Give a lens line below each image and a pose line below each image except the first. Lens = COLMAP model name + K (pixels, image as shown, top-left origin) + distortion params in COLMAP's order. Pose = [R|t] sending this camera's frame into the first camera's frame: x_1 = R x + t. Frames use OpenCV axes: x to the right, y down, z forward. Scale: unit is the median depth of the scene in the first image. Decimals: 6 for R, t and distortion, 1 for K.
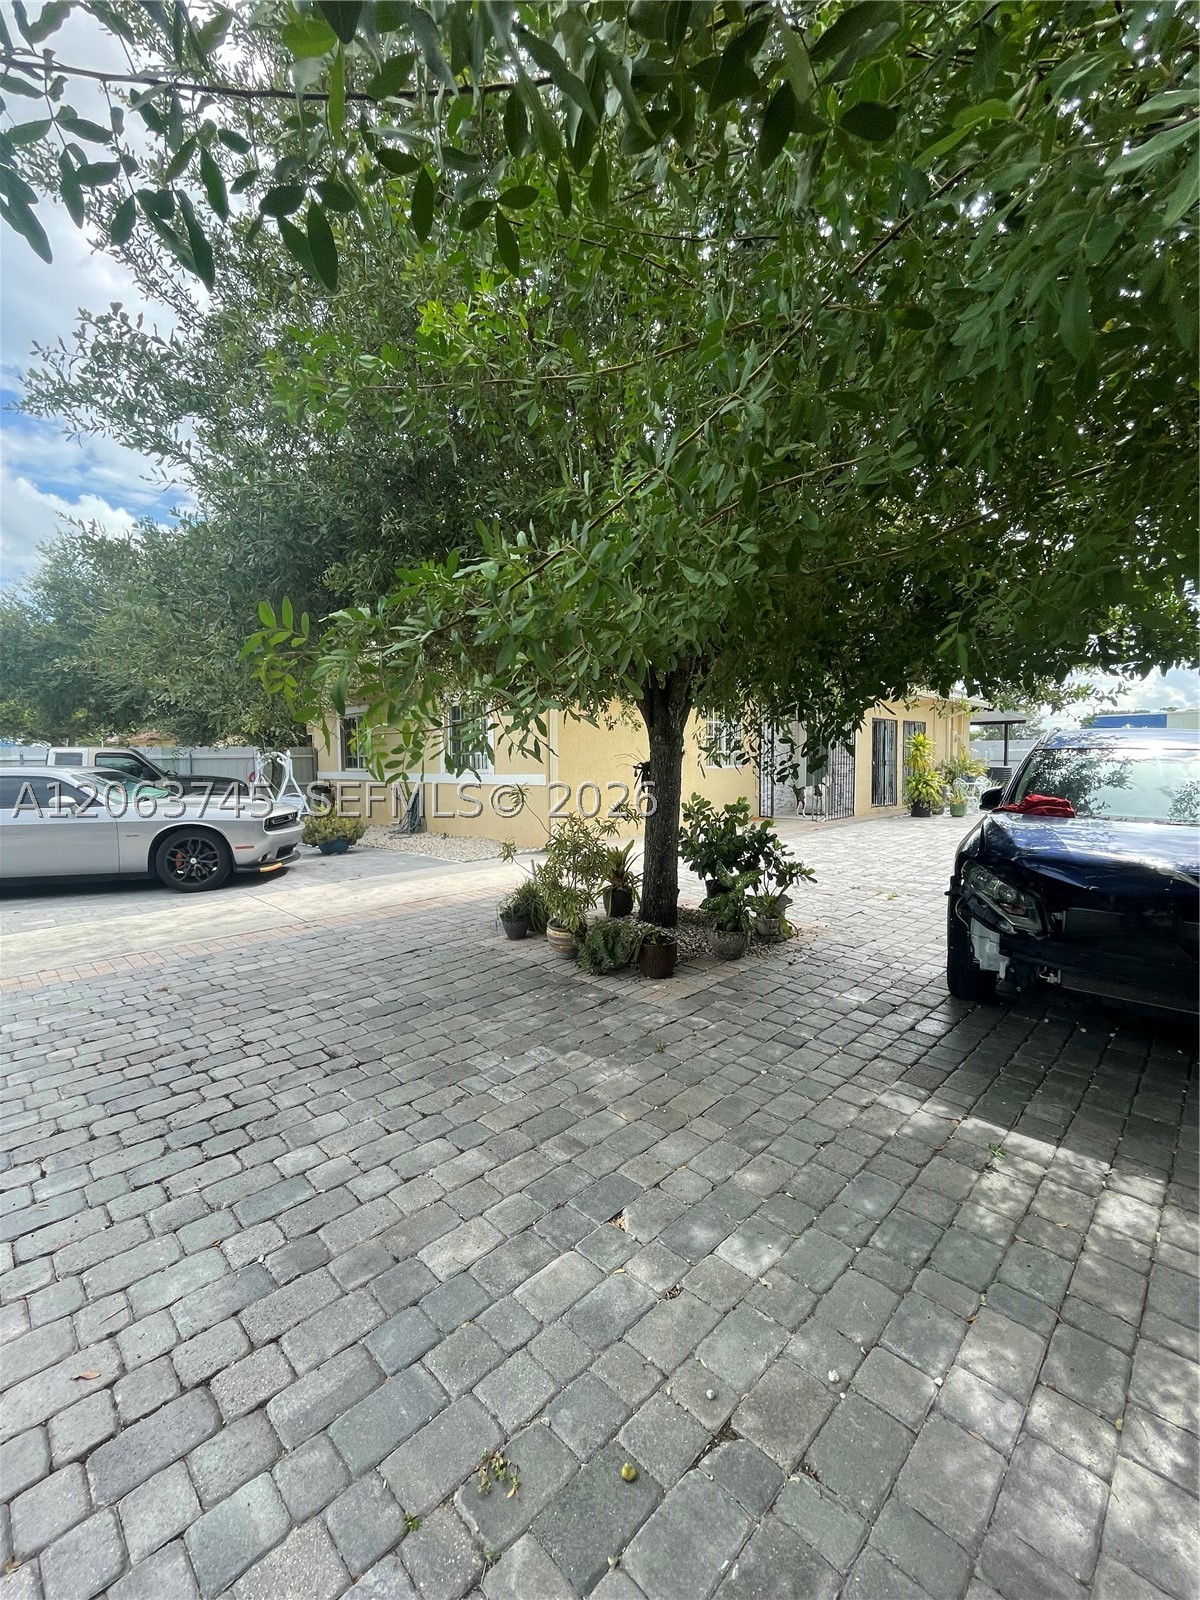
lens RADIAL K [[649.8, 0, 597.6], [0, 649.8, 797.9], [0, 0, 1]] dist [-0.006610, 0.001002]
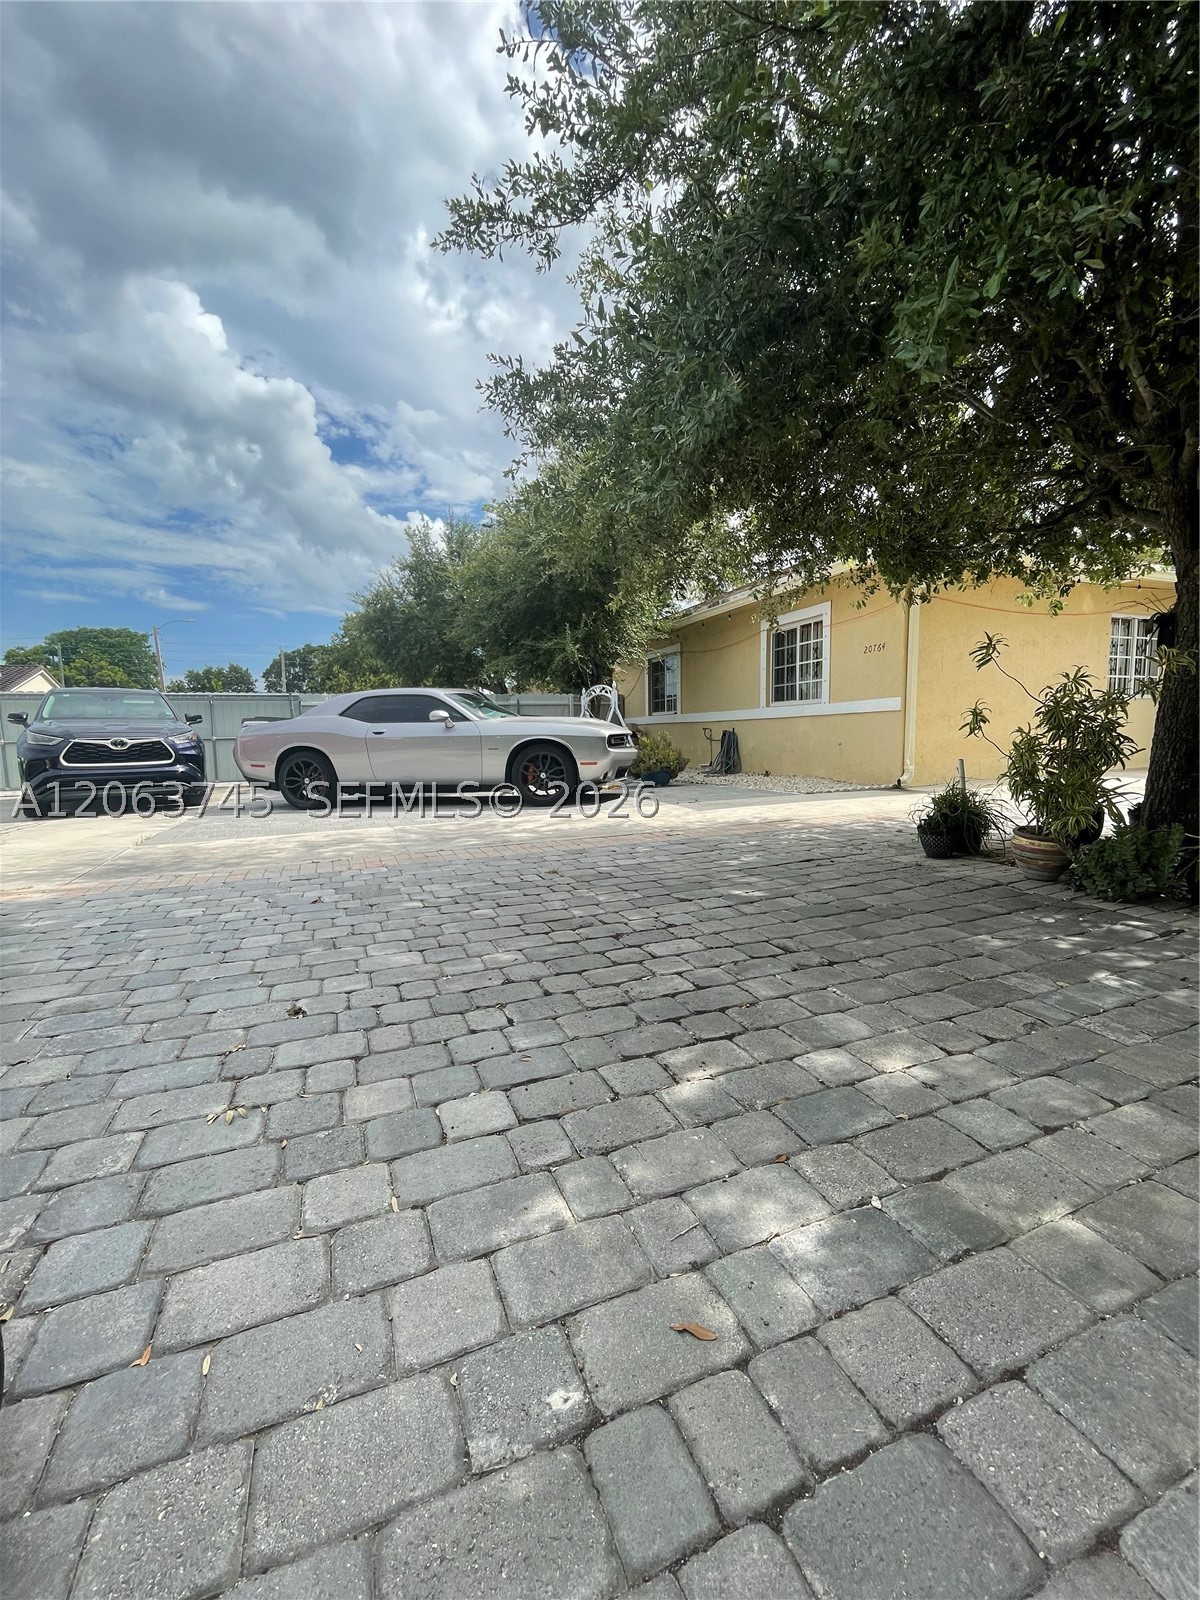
lens RADIAL K [[649.8, 0, 605.7], [0, 649.8, 798.5], [0, 0, 1]] dist [-0.006610, 0.001002]
pose [[0.922163, 0.038331, -0.384897, -0.313495], [-0.020321, 0.998505, 0.050752, 0.181597], [0.386267, -0.038980, 0.921563, 0.210494]]
